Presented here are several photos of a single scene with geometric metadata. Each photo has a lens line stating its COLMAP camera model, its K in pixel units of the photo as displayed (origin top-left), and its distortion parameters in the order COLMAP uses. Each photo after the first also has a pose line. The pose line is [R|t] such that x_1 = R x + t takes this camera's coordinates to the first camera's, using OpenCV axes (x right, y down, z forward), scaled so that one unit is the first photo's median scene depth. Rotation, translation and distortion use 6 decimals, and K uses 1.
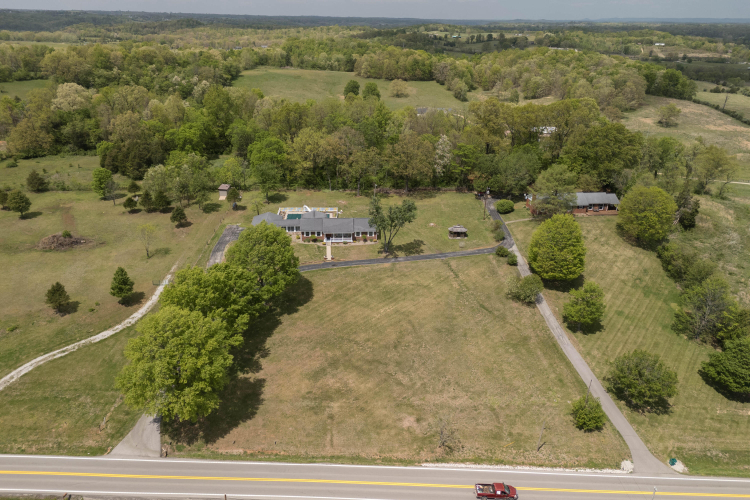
lens RADIAL K [[549.9, 0, 371.0], [0, 549.9, 247.0], [0, 0, 1]] dist [0.068687, -0.060302]
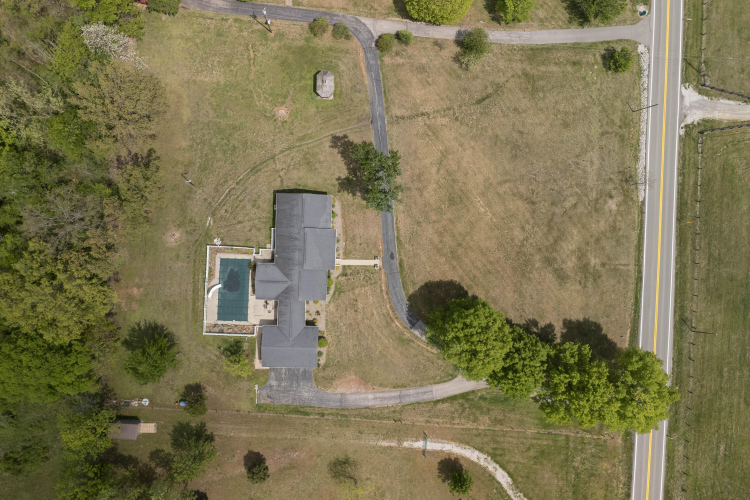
lens RADIAL K [[549.9, 0, 371.0], [0, 549.9, 247.0], [0, 0, 1]] dist [0.068687, -0.060302]
pose [[0.093728, -0.995414, -0.019121, -0.038545], [0.362770, 0.016261, 0.931737, -0.729713], [-0.927153, -0.094266, 0.362630, 0.703186]]
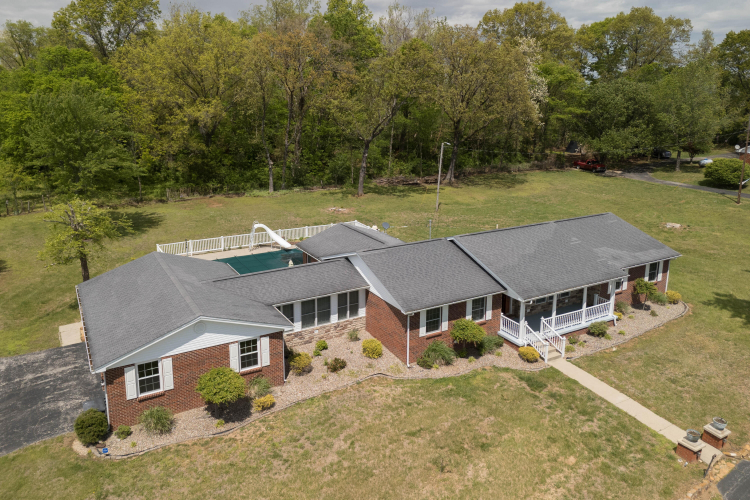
lens RADIAL K [[540.8, 0, 362.5], [0, 540.8, 222.9], [0, 0, 1]] dist [0.061569, -0.056943]
pose [[0.902657, -0.112042, 0.415519, -0.220618], [0.177197, 0.976635, -0.121594, -0.039798], [-0.392187, 0.183387, 0.901420, 0.869511]]
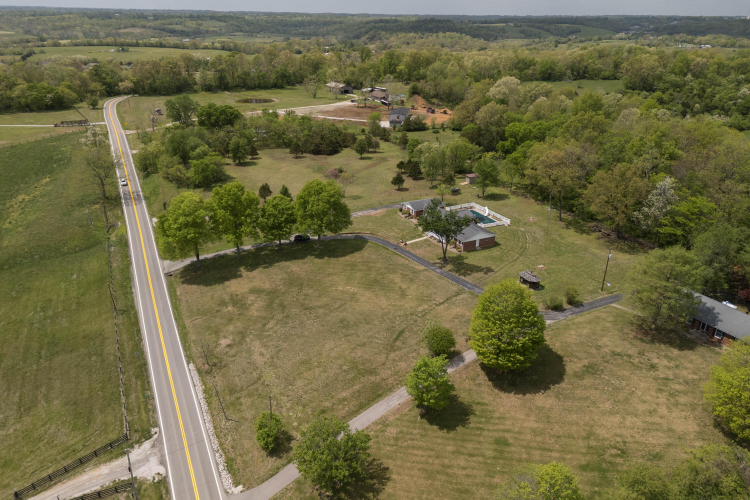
lens RADIAL K [[549.9, 0, 371.0], [0, 549.9, 247.0], [0, 0, 1]] dist [0.068687, -0.060302]
pose [[0.401016, 0.347648, -0.847541, 0.786416], [-0.358262, 0.911022, 0.204175, -0.163963], [0.843110, 0.221765, 0.489884, 0.421368]]
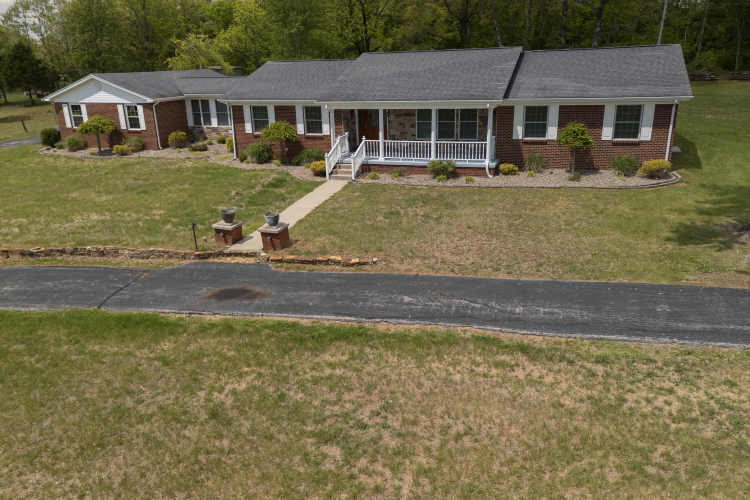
lens RADIAL K [[549.9, 0, 371.0], [0, 549.9, 247.0], [0, 0, 1]] dist [0.068687, -0.060302]
pose [[0.911811, 0.092408, -0.400077, -0.000336], [-0.117779, 0.992264, -0.039238, 0.023945], [0.393356, 0.082898, 0.915641, 0.879751]]
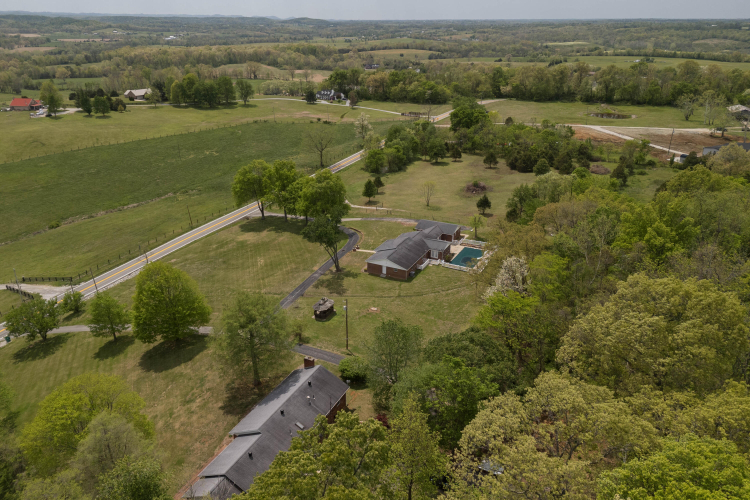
lens RADIAL K [[549.9, 0, 371.0], [0, 549.9, 247.0], [0, 0, 1]] dist [0.068687, -0.060302]
pose [[-0.504468, 0.313489, -0.804510, 0.737950], [-0.341147, 0.783580, 0.519250, -0.527843], [0.793178, 0.536401, -0.288346, 1.300878]]
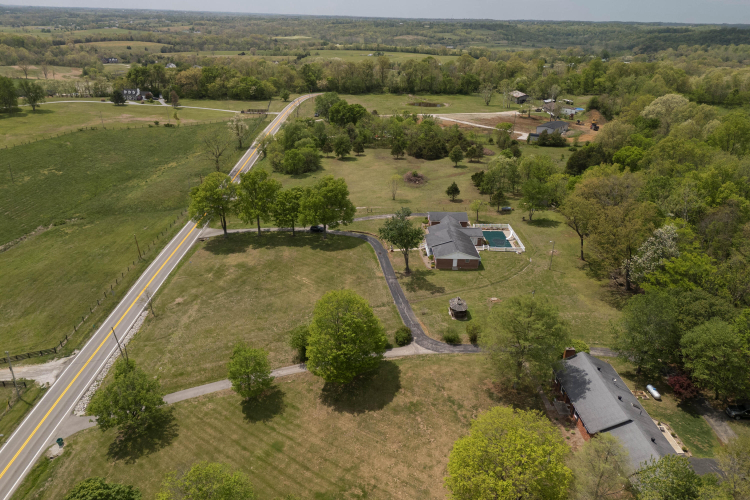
lens RADIAL K [[549.9, 0, 371.0], [0, 549.9, 247.0], [0, 0, 1]] dist [0.068687, -0.060302]
pose [[-0.047102, 0.369681, -0.927964, 0.872901], [-0.406173, 0.841638, 0.355907, -0.331891], [0.912582, 0.393678, 0.110511, 0.832998]]
